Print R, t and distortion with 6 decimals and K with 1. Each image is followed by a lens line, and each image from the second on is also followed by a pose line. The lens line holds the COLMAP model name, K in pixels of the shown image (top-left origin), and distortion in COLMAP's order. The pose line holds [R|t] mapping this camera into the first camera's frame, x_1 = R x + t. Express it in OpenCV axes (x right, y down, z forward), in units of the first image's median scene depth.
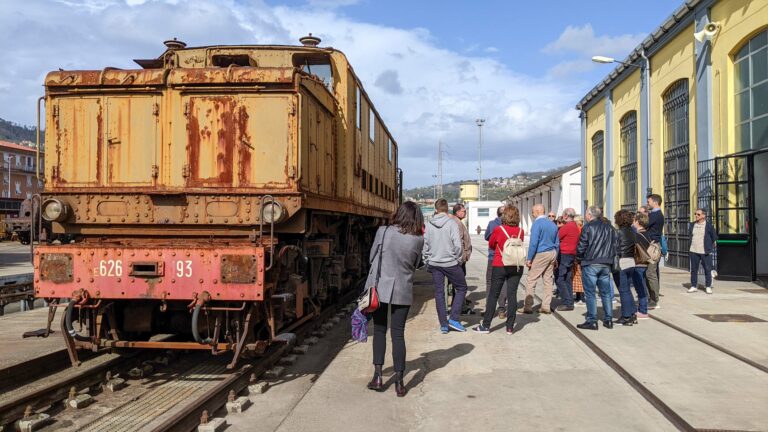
lens RADIAL K [[611.5, 0, 384.9], [0, 611.5, 216.6], [0, 0, 1]] dist [0.002226, -0.000090]
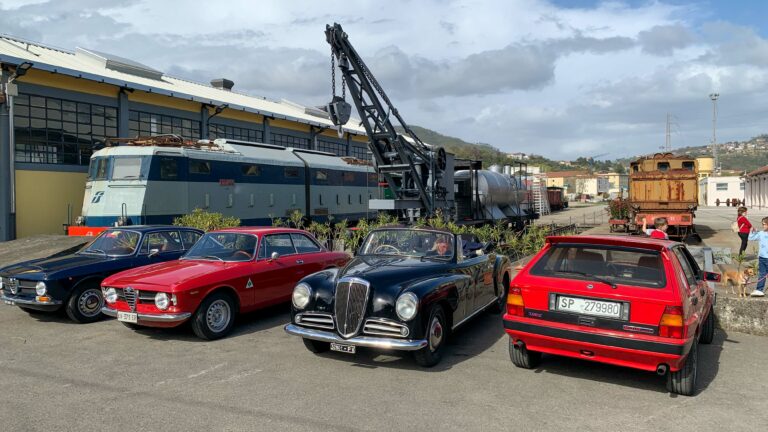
lens RADIAL K [[578.1, 0, 384.1], [0, 578.1, 208.7], [0, 0, 1]] dist [0.053040, -0.077171]
pose [[0.937410, -0.009337, -0.348102, -0.787530], [0.020634, 0.999373, 0.028759, -0.155904], [0.347616, -0.034141, 0.937015, -3.722376]]
